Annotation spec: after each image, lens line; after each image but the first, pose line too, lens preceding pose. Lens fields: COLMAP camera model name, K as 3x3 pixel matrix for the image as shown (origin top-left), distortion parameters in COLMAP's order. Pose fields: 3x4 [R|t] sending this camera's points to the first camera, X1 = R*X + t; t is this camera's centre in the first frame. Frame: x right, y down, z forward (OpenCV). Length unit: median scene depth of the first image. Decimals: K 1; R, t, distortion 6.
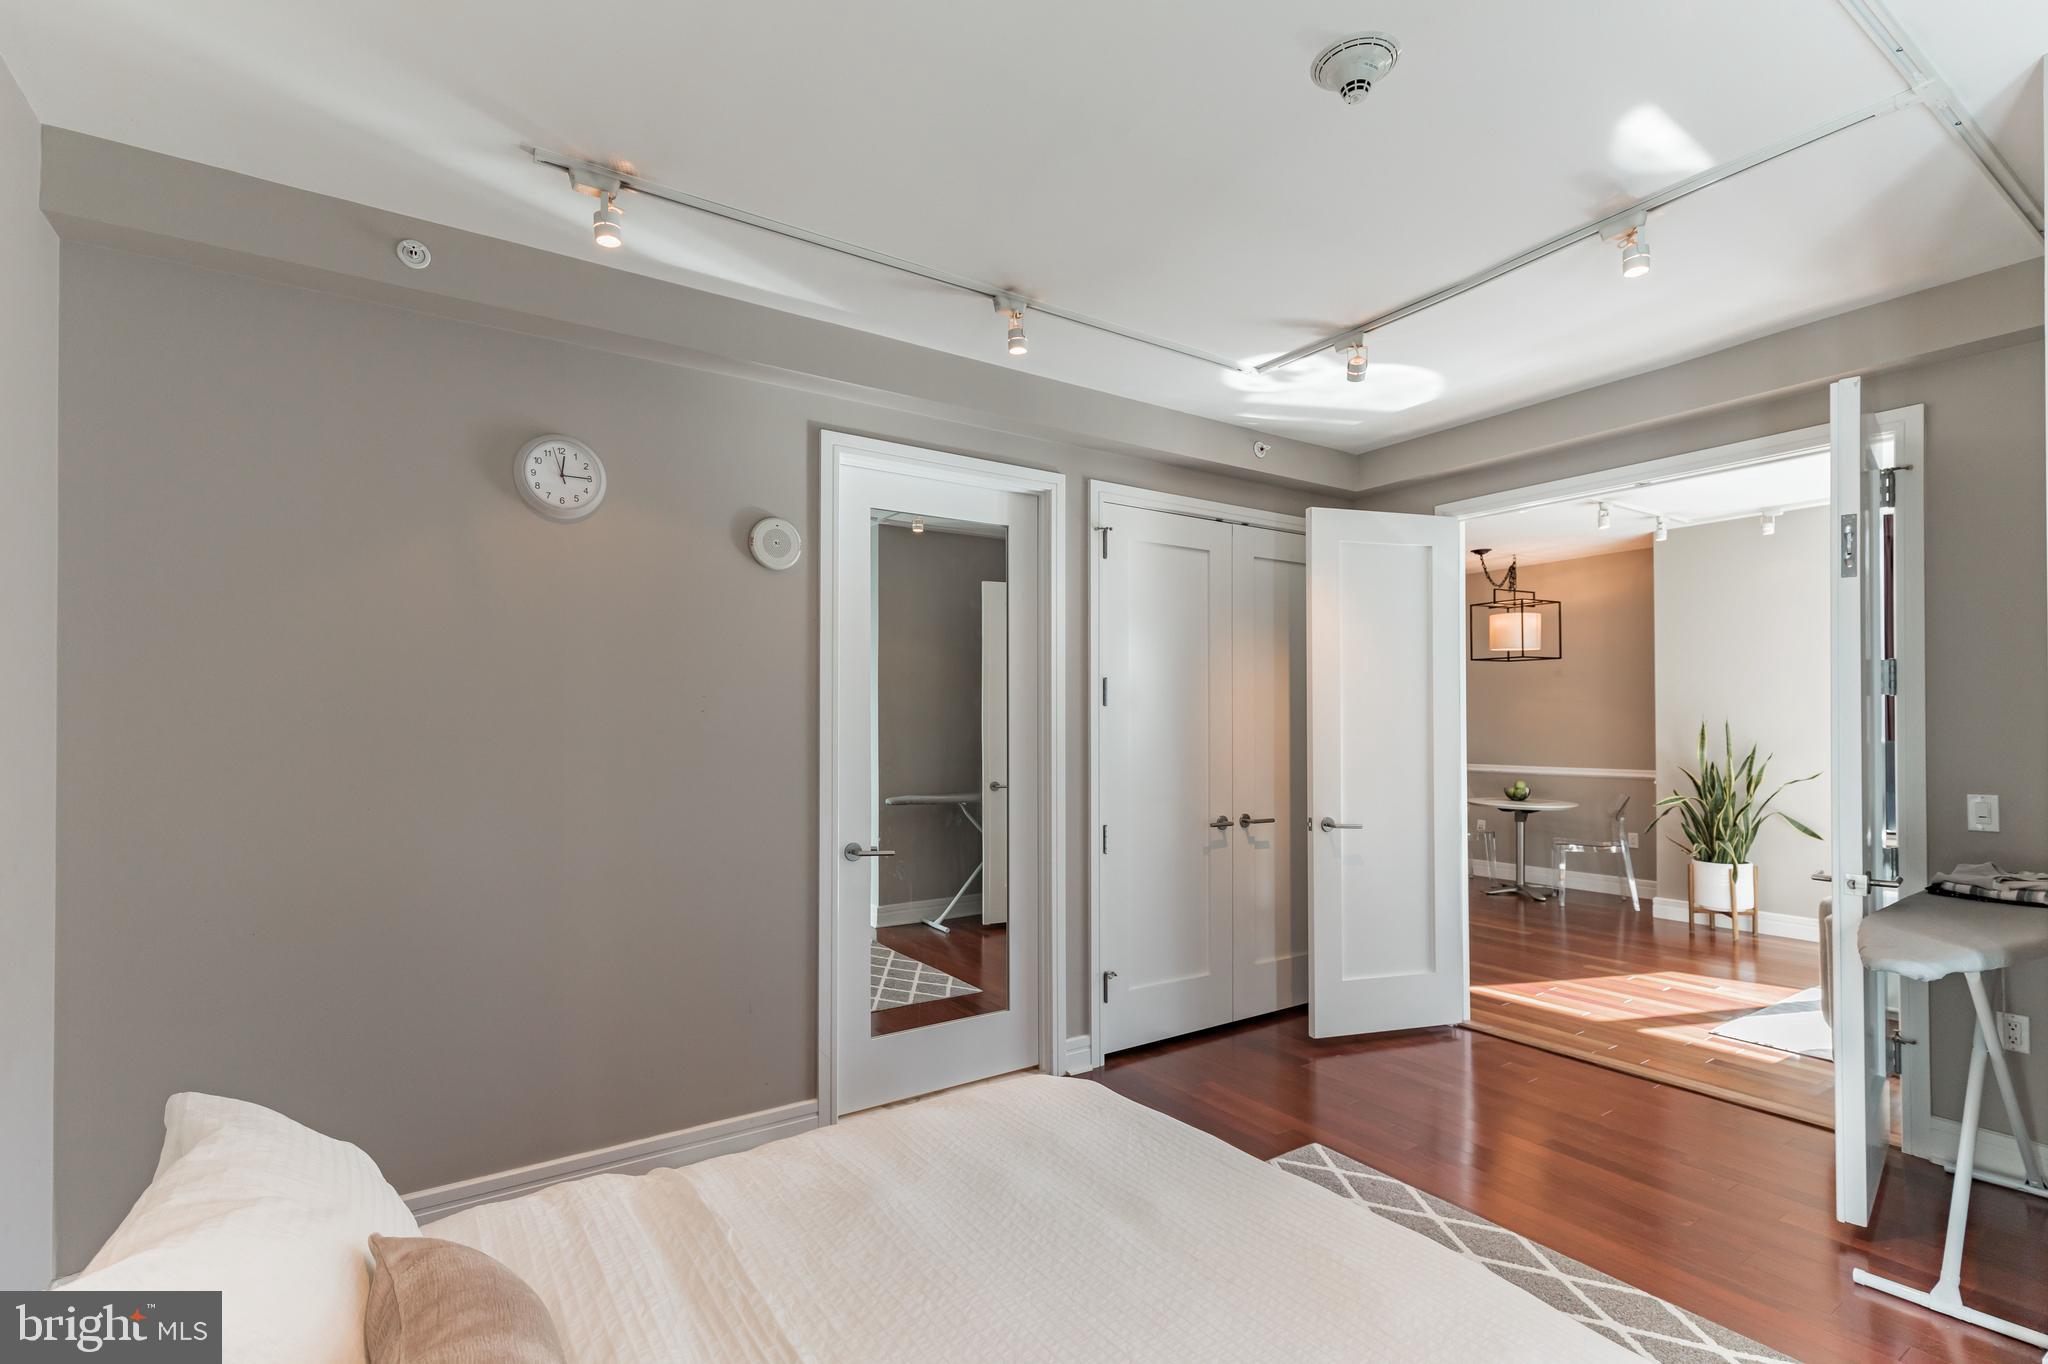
lens RADIAL K [[927.3, 0, 1021.0], [0, 927.3, 696.3], [0, 0, 1]] dist [0.002325, 0.000302]
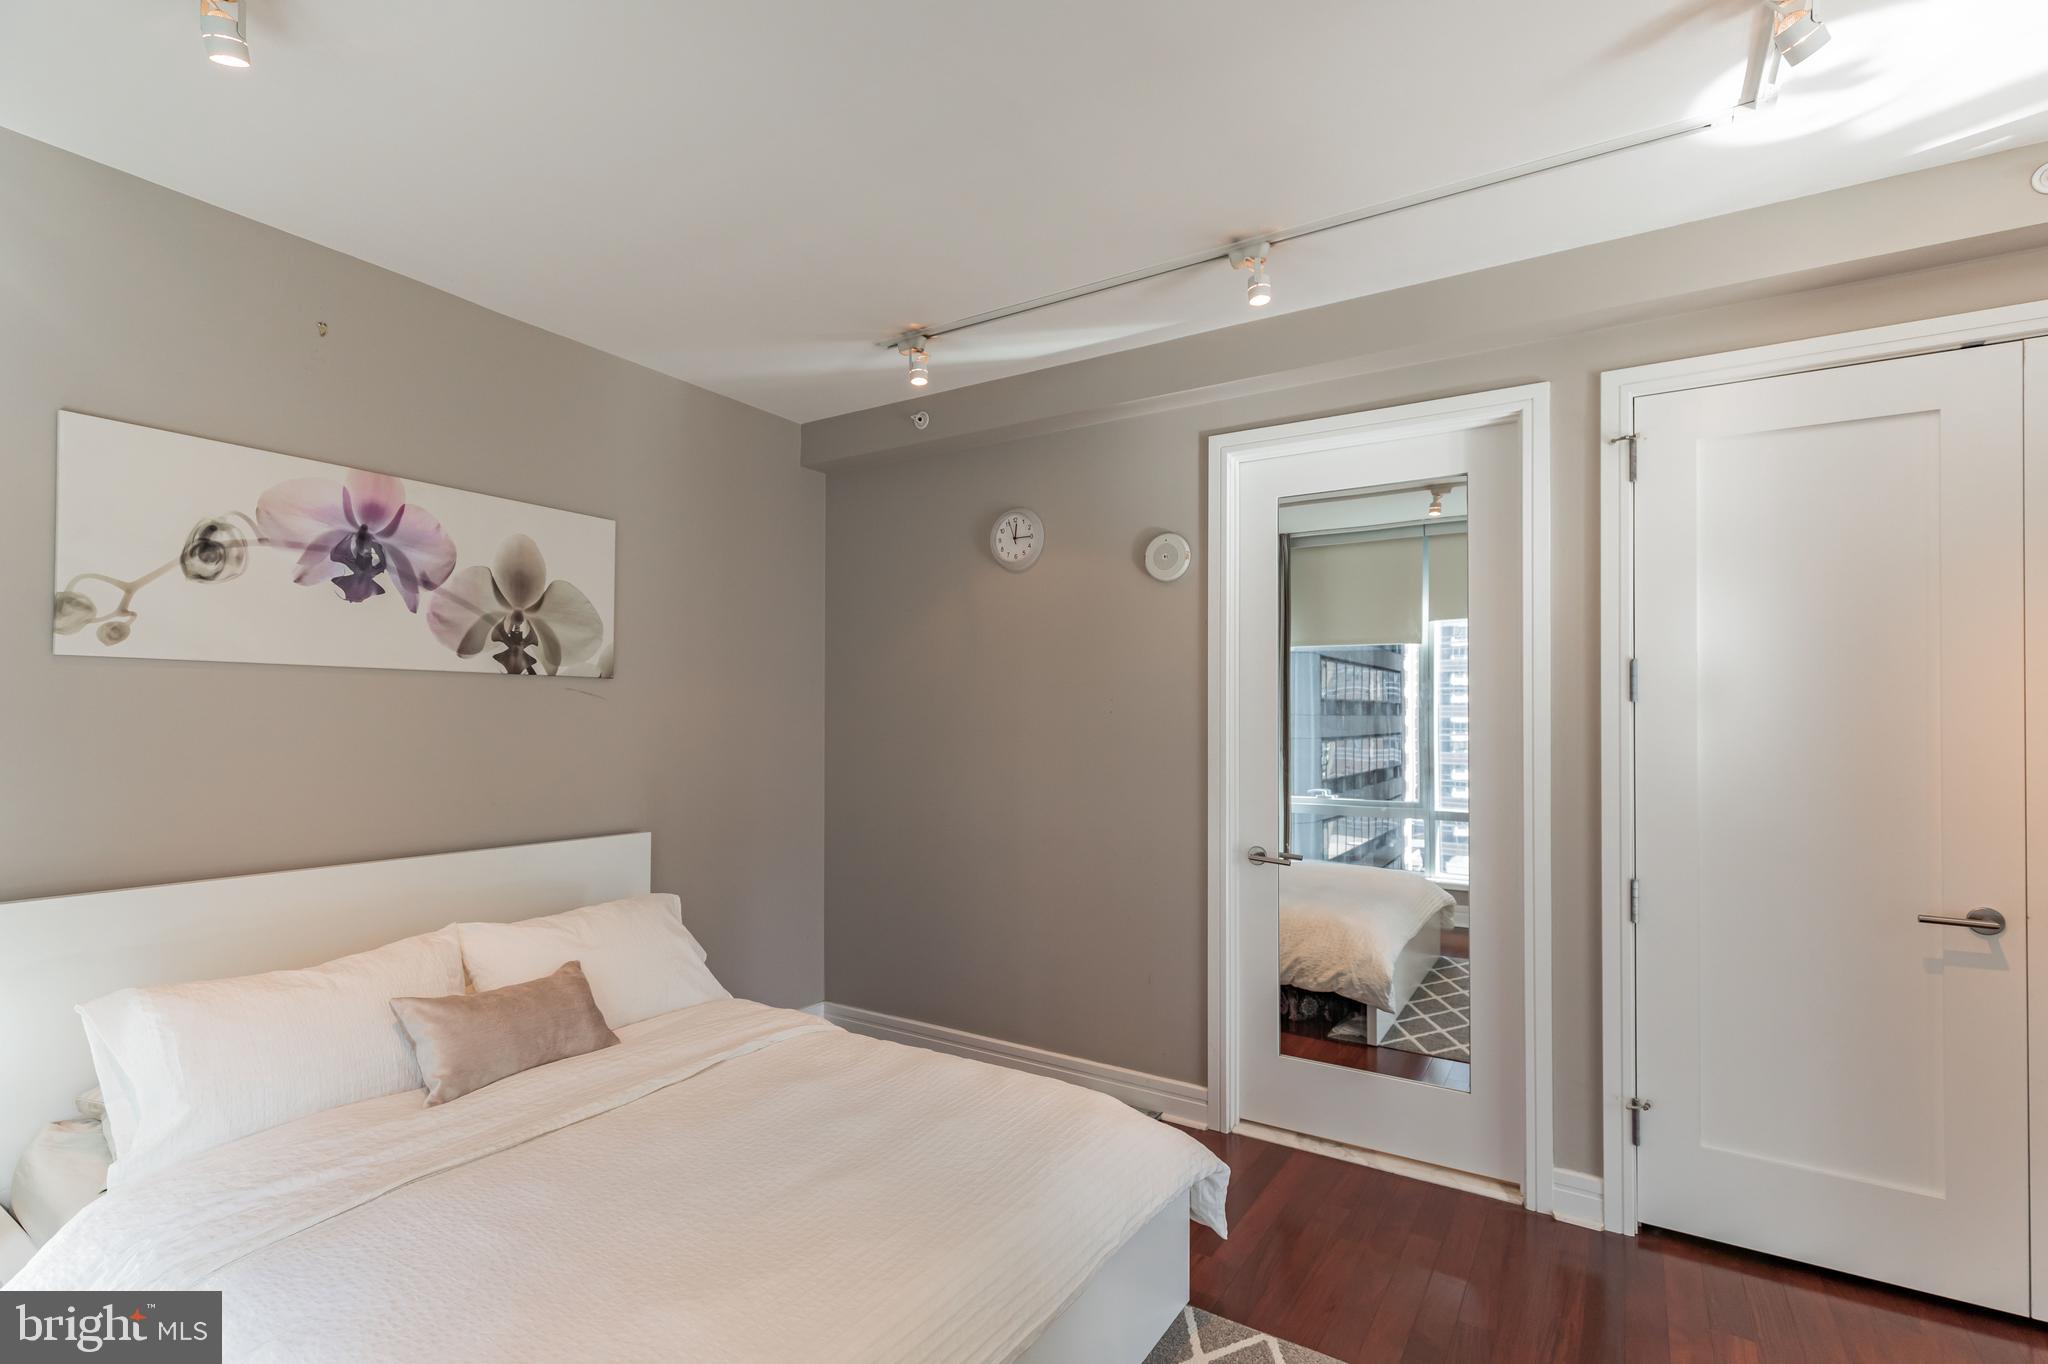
lens RADIAL K [[927.3, 0, 1020.4], [0, 927.3, 696.8], [0, 0, 1]] dist [0.002325, 0.000302]
pose [[0.411023, -0.020306, -0.911399, 0.639625], [0.018054, 0.999737, -0.014132, 0.010611], [0.911446, -0.010646, 0.411282, 0.391578]]
